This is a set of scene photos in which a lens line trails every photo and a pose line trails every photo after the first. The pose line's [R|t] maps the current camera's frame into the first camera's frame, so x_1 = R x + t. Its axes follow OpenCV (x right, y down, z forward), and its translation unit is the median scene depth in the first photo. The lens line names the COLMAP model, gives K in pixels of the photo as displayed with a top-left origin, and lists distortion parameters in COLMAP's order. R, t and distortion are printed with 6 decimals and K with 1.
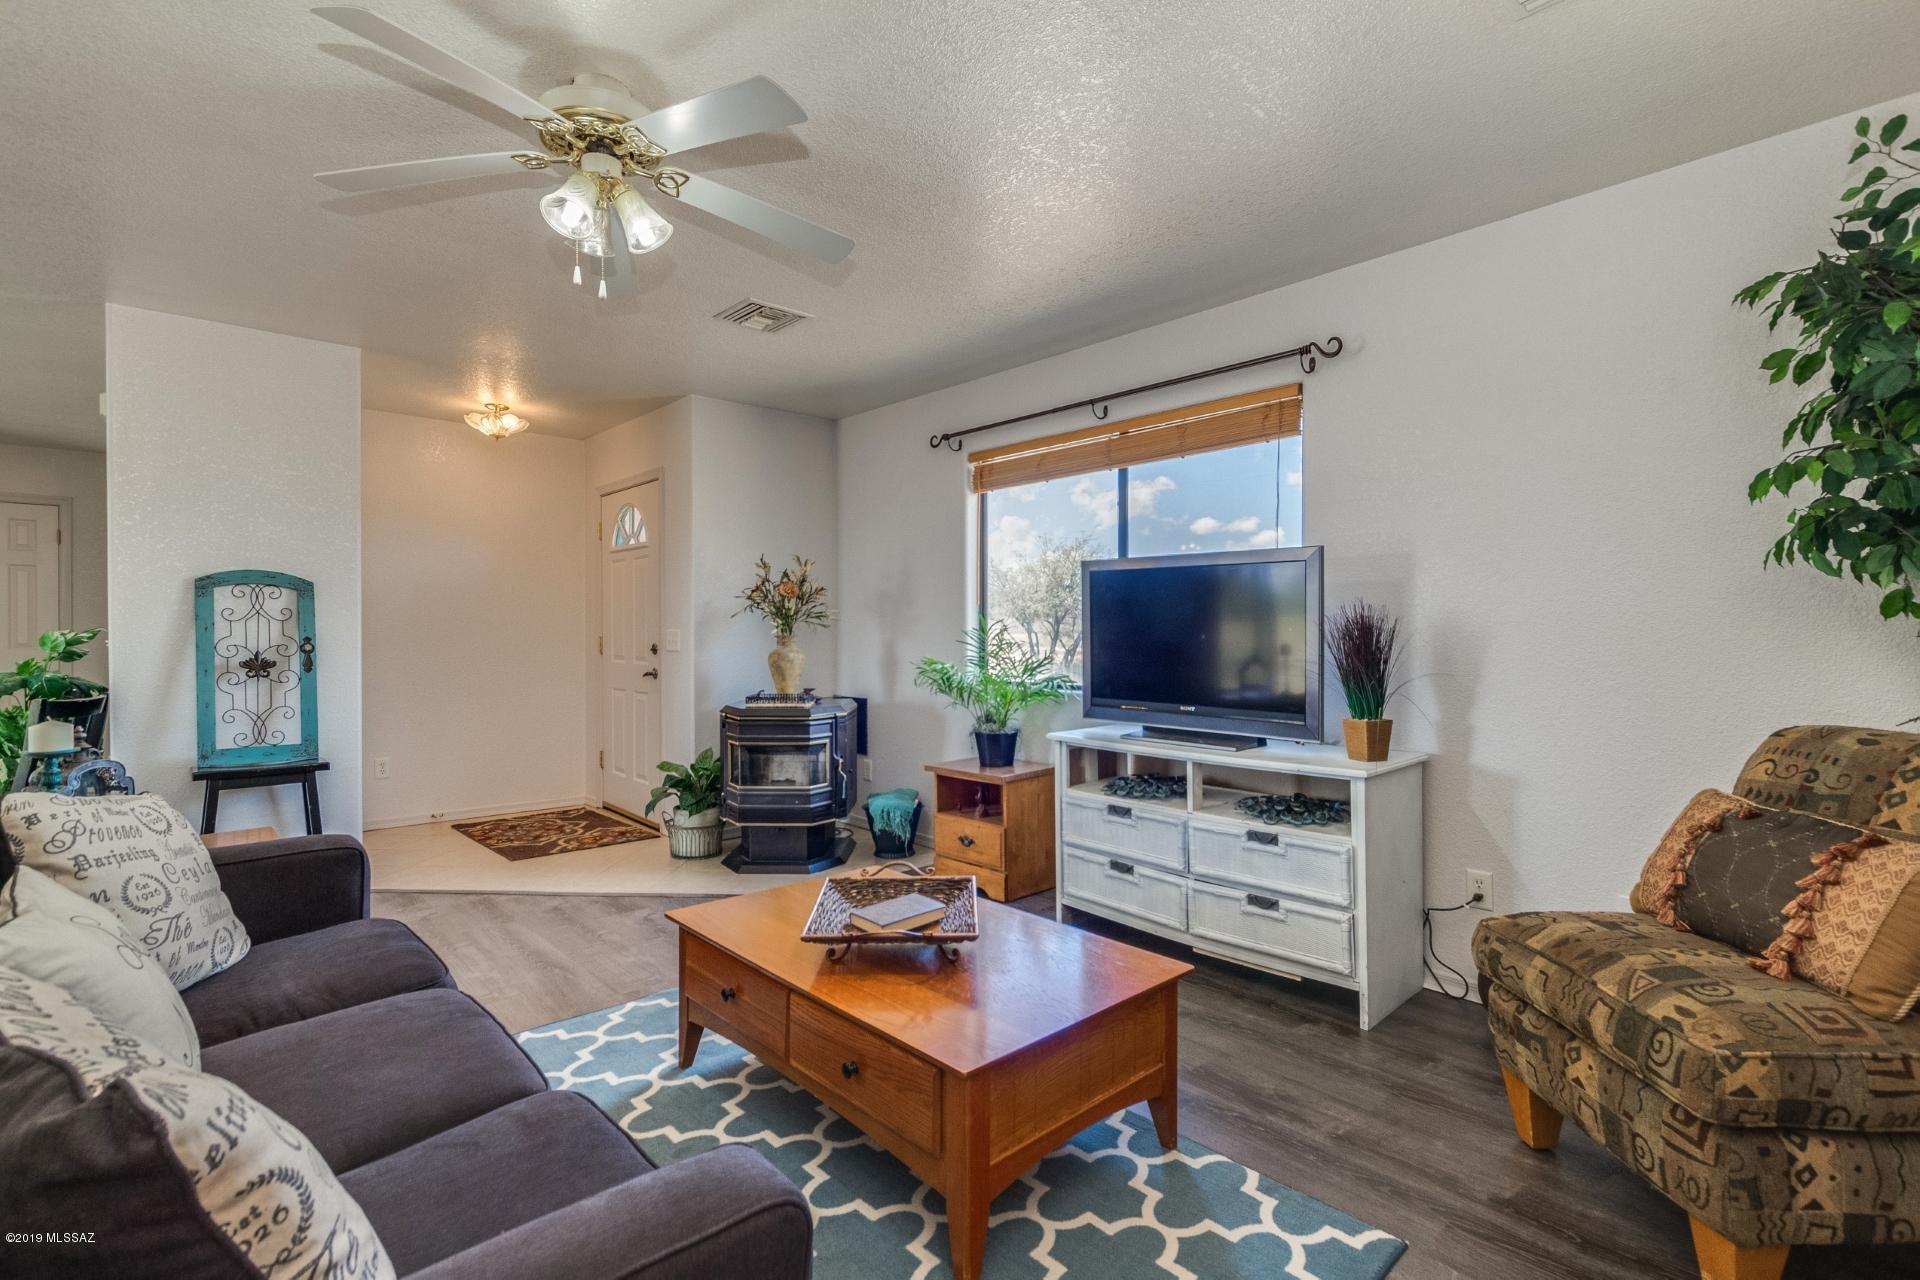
lens RADIAL K [[895.1, 0, 964.9], [0, 895.1, 634.1], [0, 0, 1]] dist [0.003395, -0.000158]
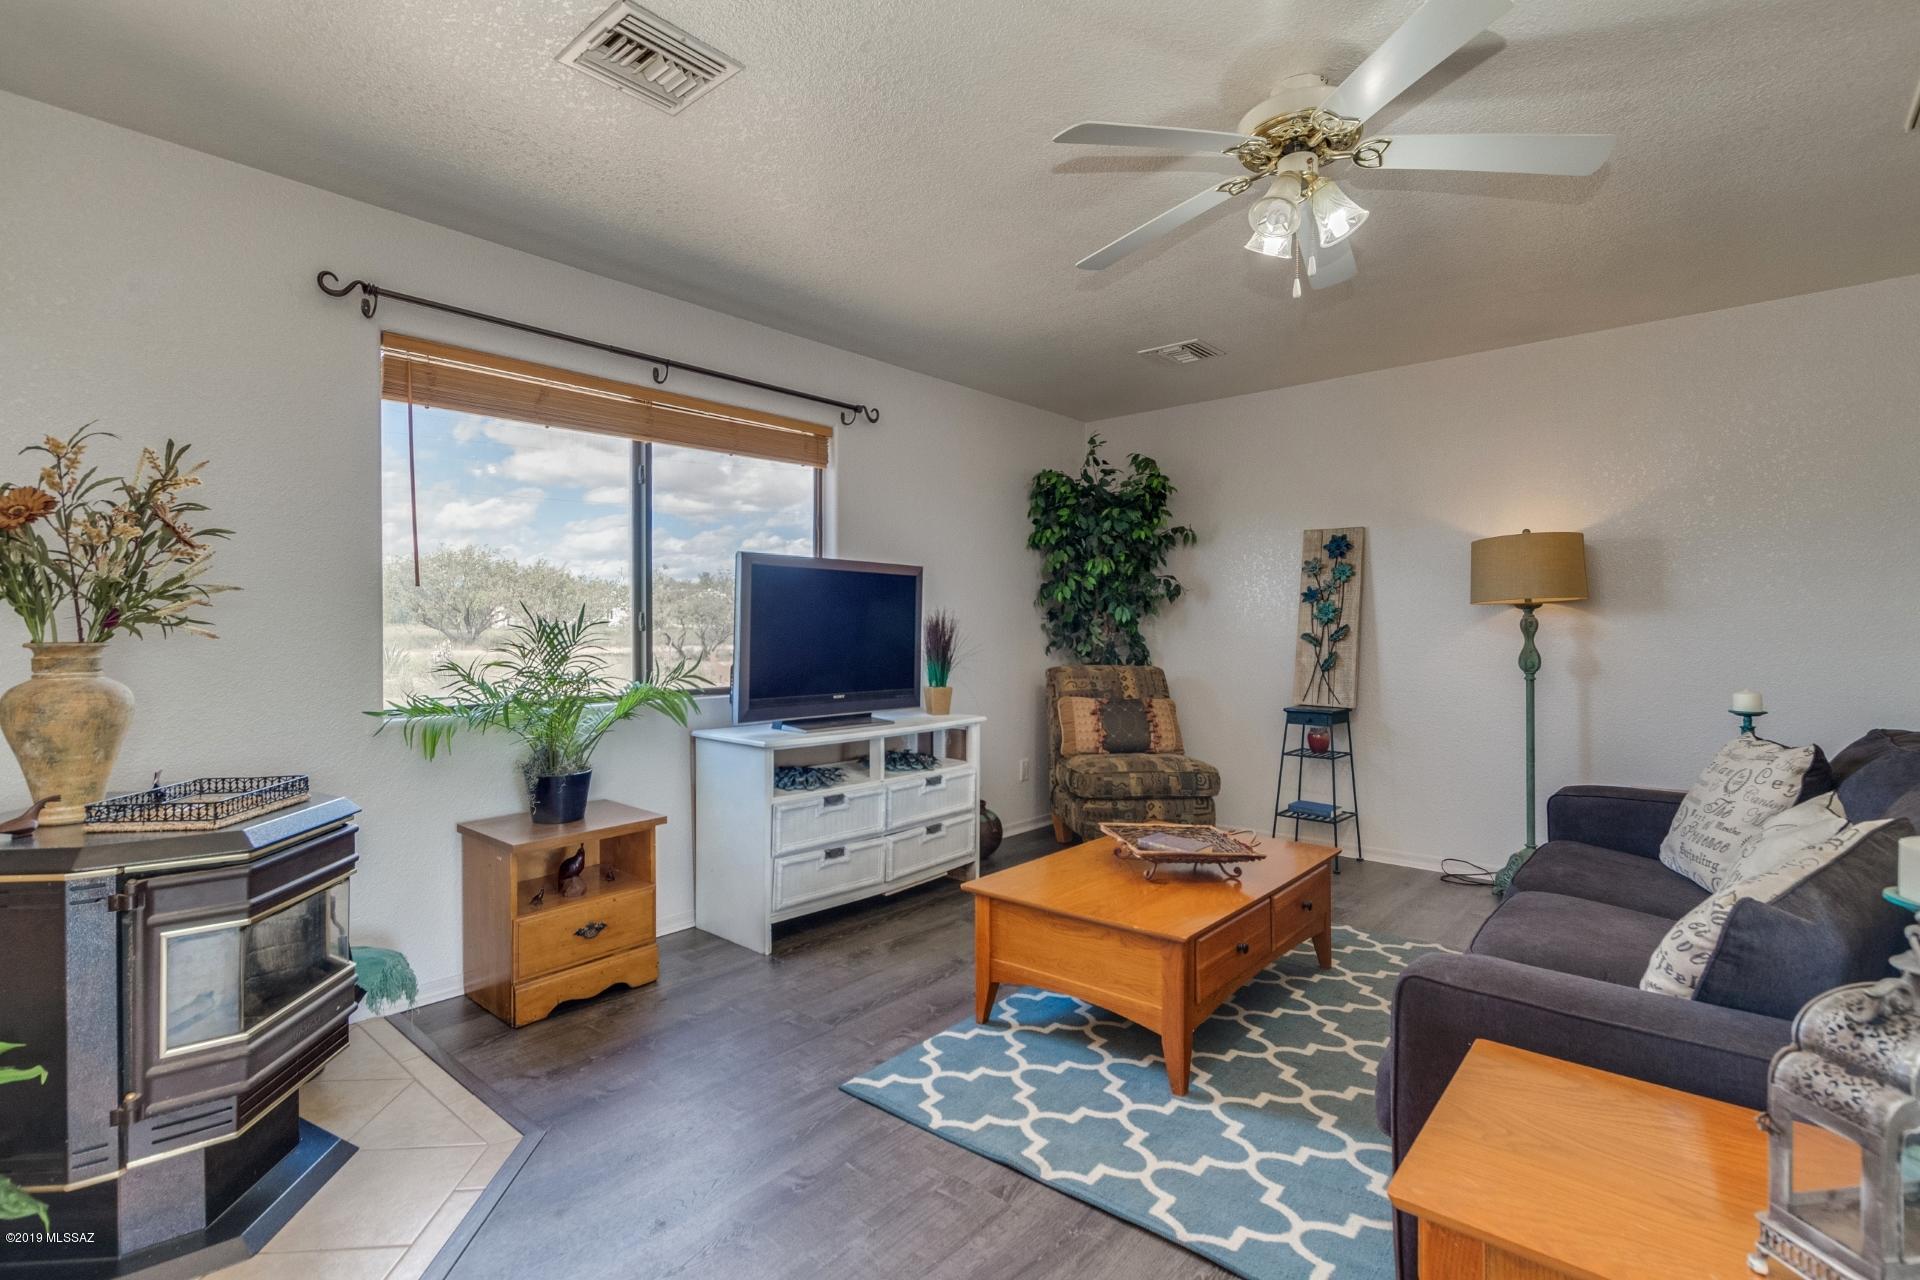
lens RADIAL K [[895.1, 0, 964.9], [0, 895.1, 634.1], [0, 0, 1]] dist [0.003395, -0.000158]
pose [[-0.110726, -0.006476, 0.993830, -0.875378], [0.006422, 0.999953, 0.007232, -0.003197], [-0.993830, 0.007183, -0.110679, 0.951541]]
